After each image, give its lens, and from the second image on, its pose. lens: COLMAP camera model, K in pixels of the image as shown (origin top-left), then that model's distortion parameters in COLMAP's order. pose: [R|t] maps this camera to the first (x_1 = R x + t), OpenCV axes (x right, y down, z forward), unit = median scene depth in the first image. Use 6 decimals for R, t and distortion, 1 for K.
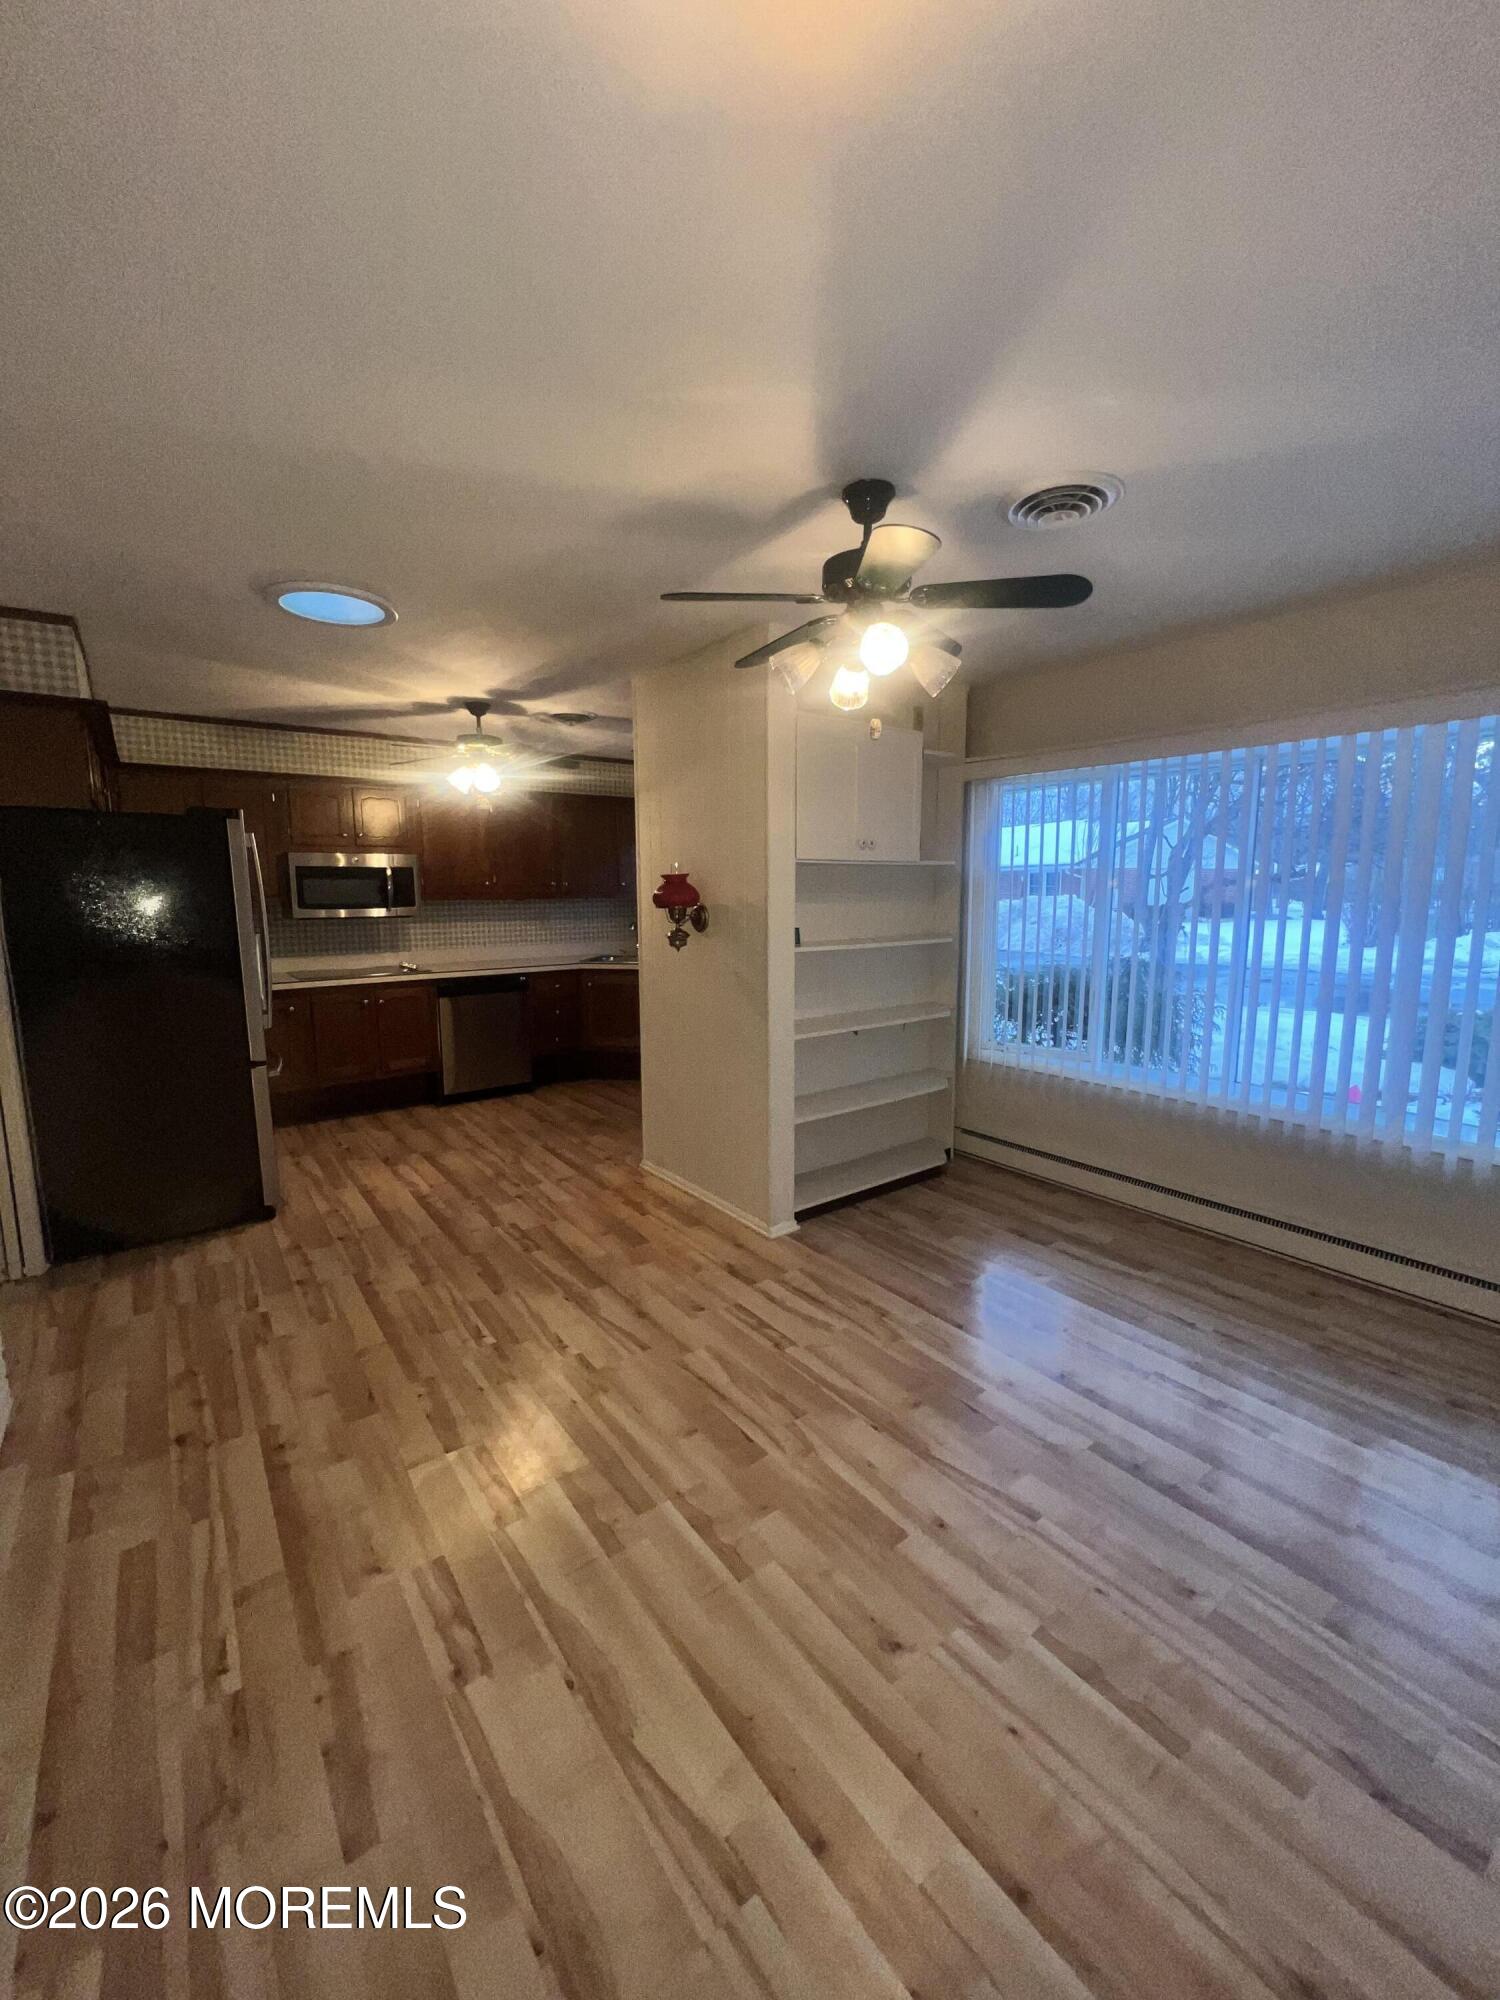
lens RADIAL K [[797.8, 0, 746.1], [0, 797.8, 998.1], [0, 0, 1]] dist [-0.001183, -0.000382]
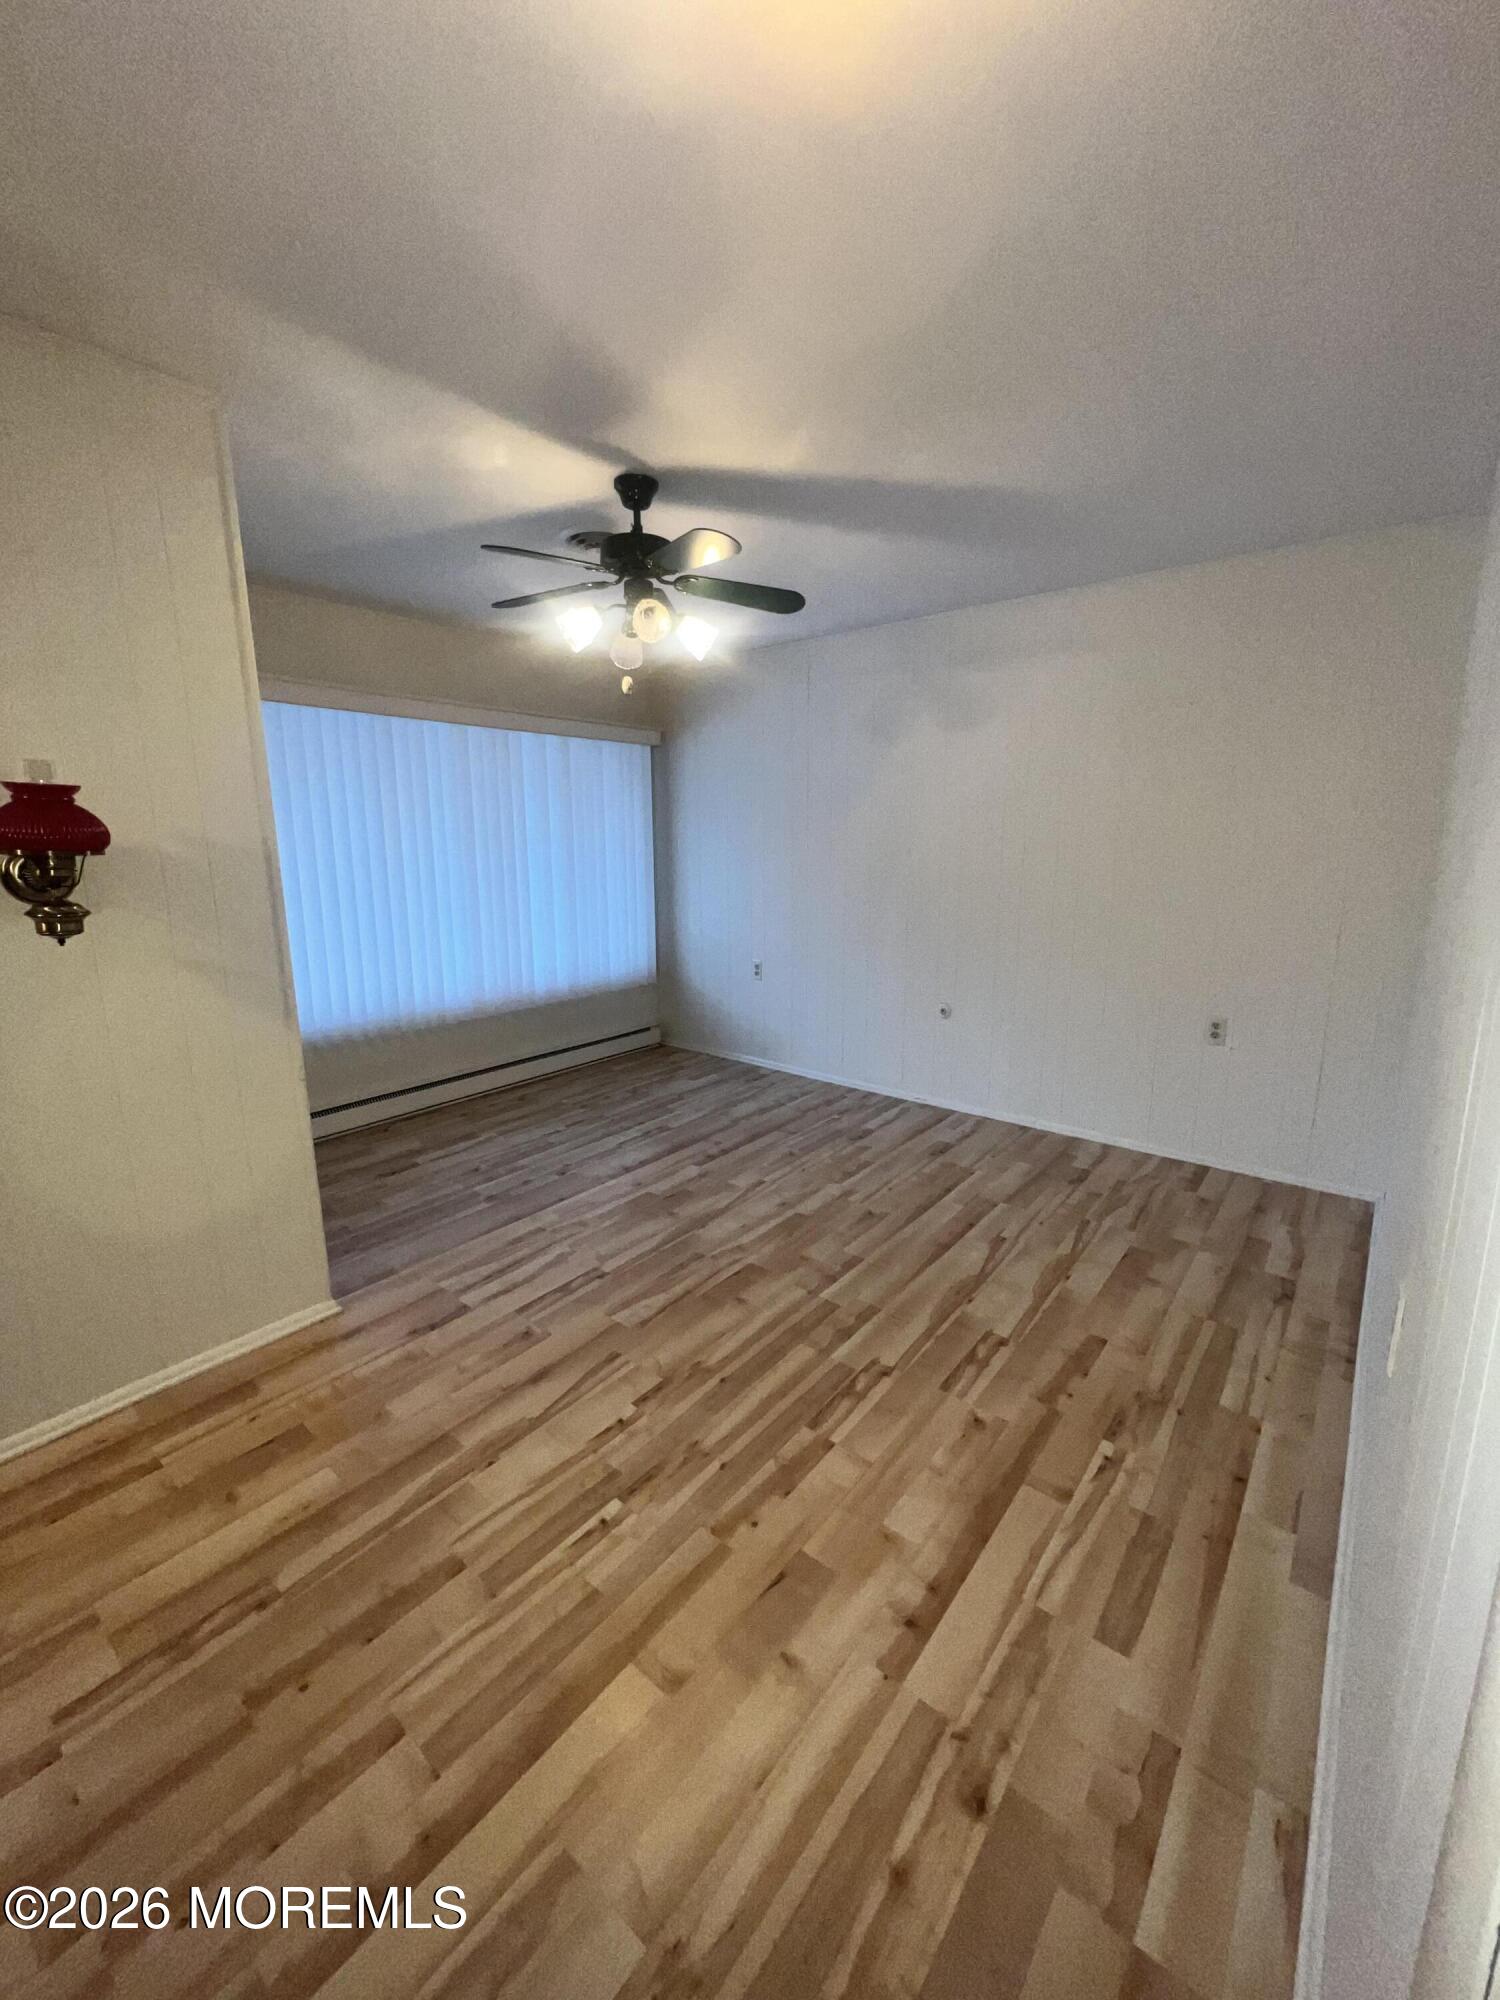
lens RADIAL K [[797.8, 0, 748.8], [0, 797.8, 999.5], [0, 0, 1]] dist [-0.001183, -0.000382]
pose [[-0.248343, -0.185045, 0.950833, -0.755931], [0.140864, 0.964251, 0.224448, -0.087832], [-0.958375, 0.189679, -0.213399, 0.806630]]
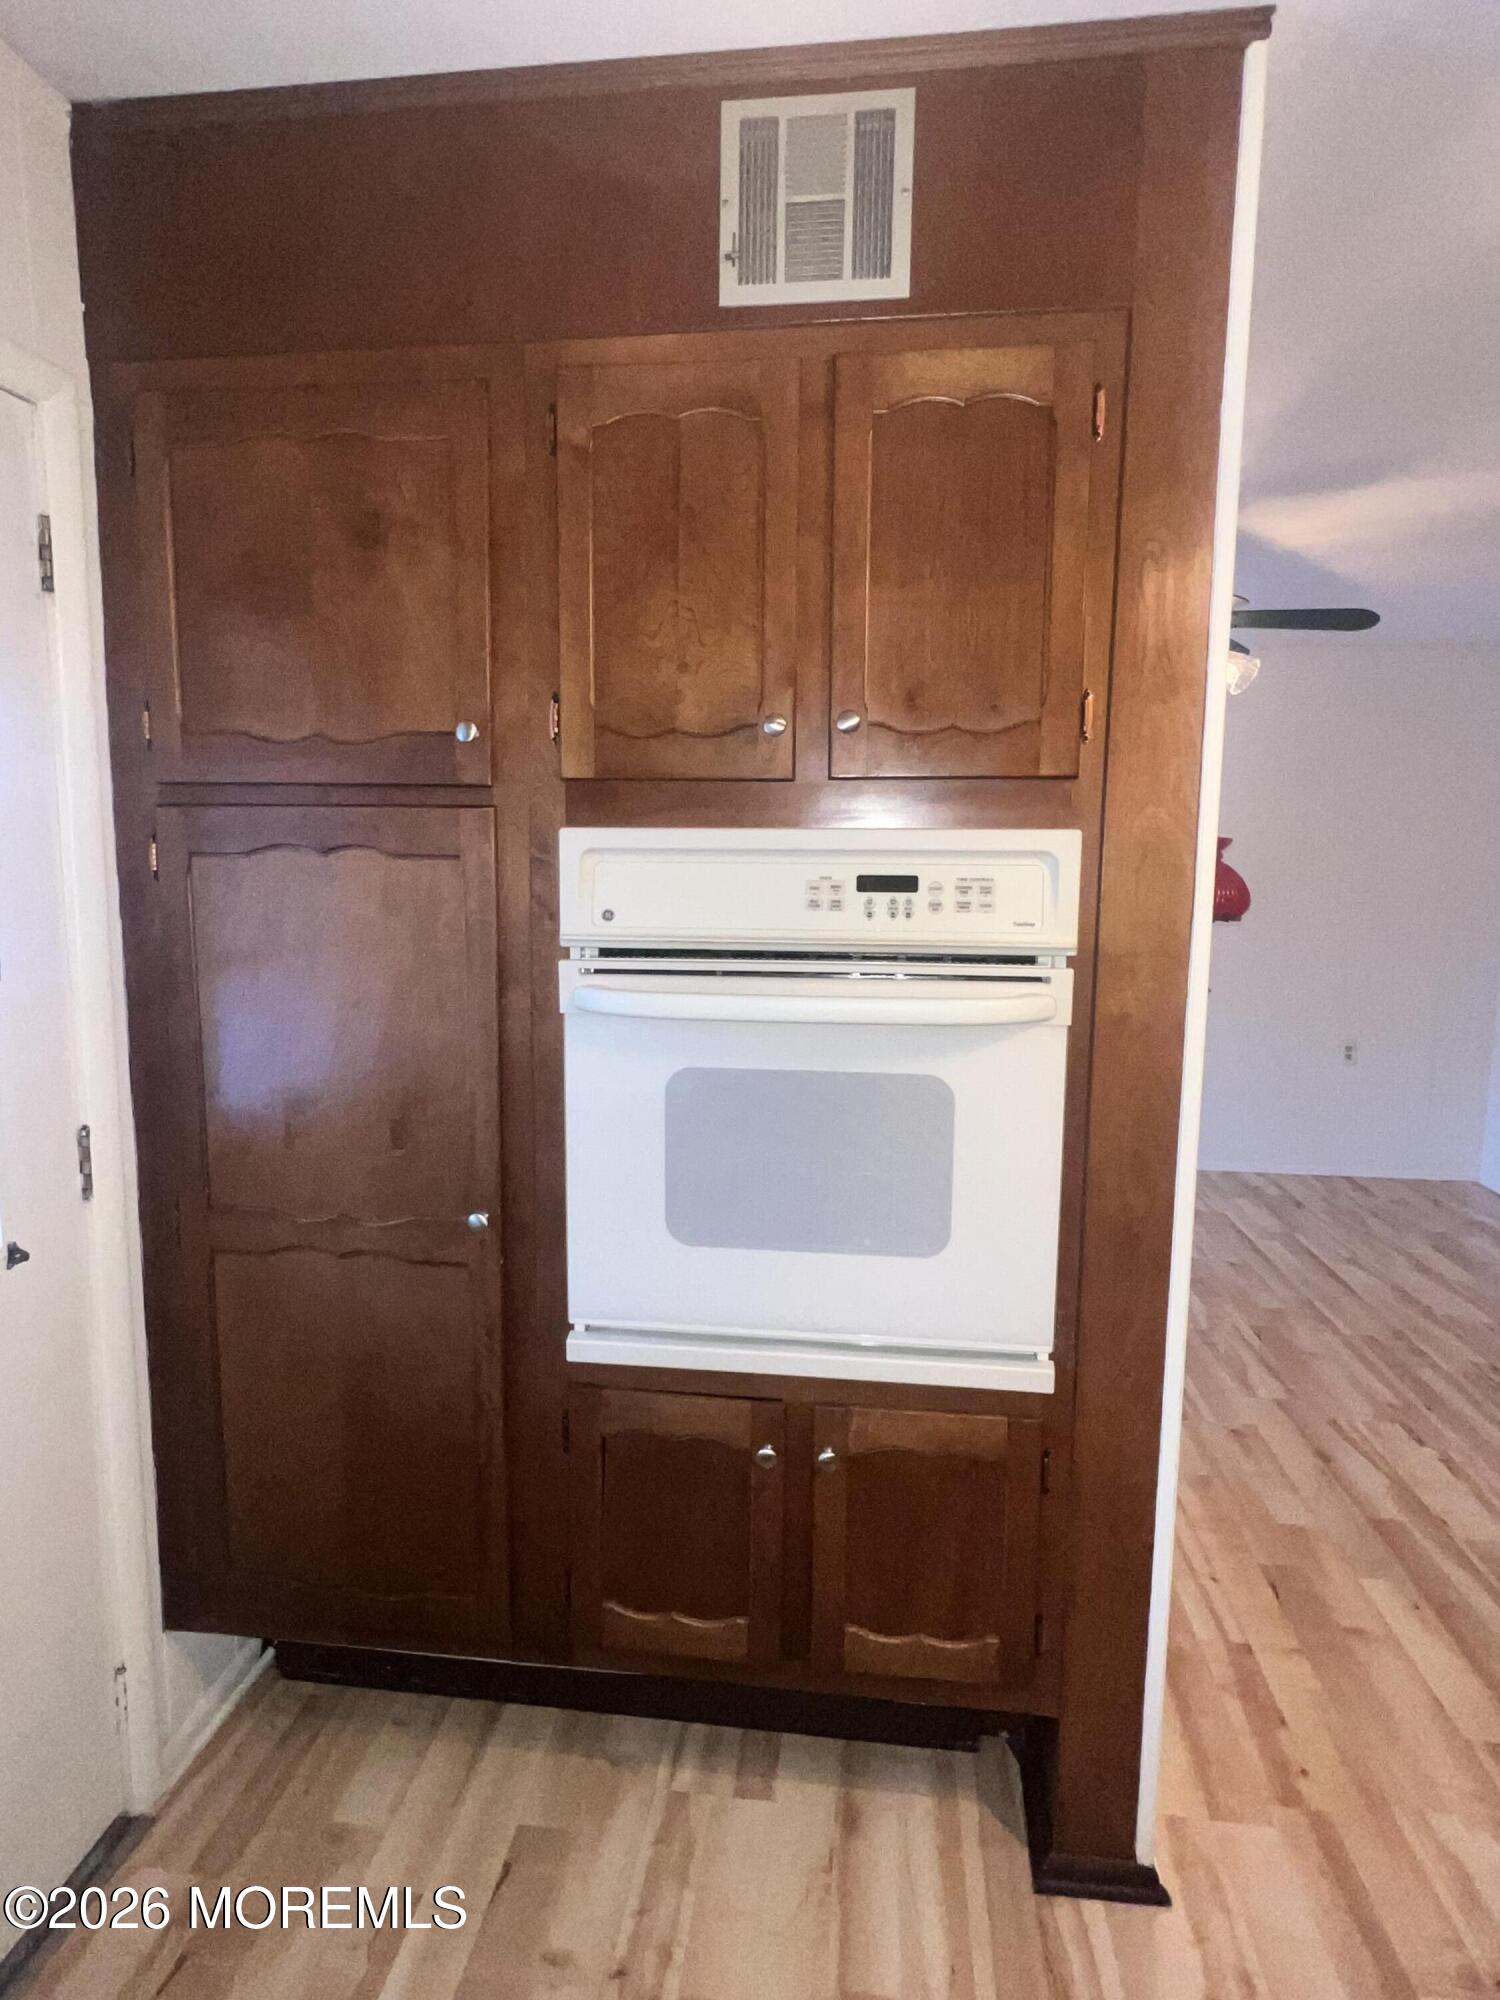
lens RADIAL K [[1097.8, 0, 733.6], [0, 1097.8, 996.6], [0, 0, 1]] dist [-0.004513, -0.000492]
pose [[-0.722496, -0.088879, 0.685638, -0.349262], [0.089977, 0.971181, 0.220708, -0.251665], [-0.685495, 0.221152, -0.693677, 1.764559]]
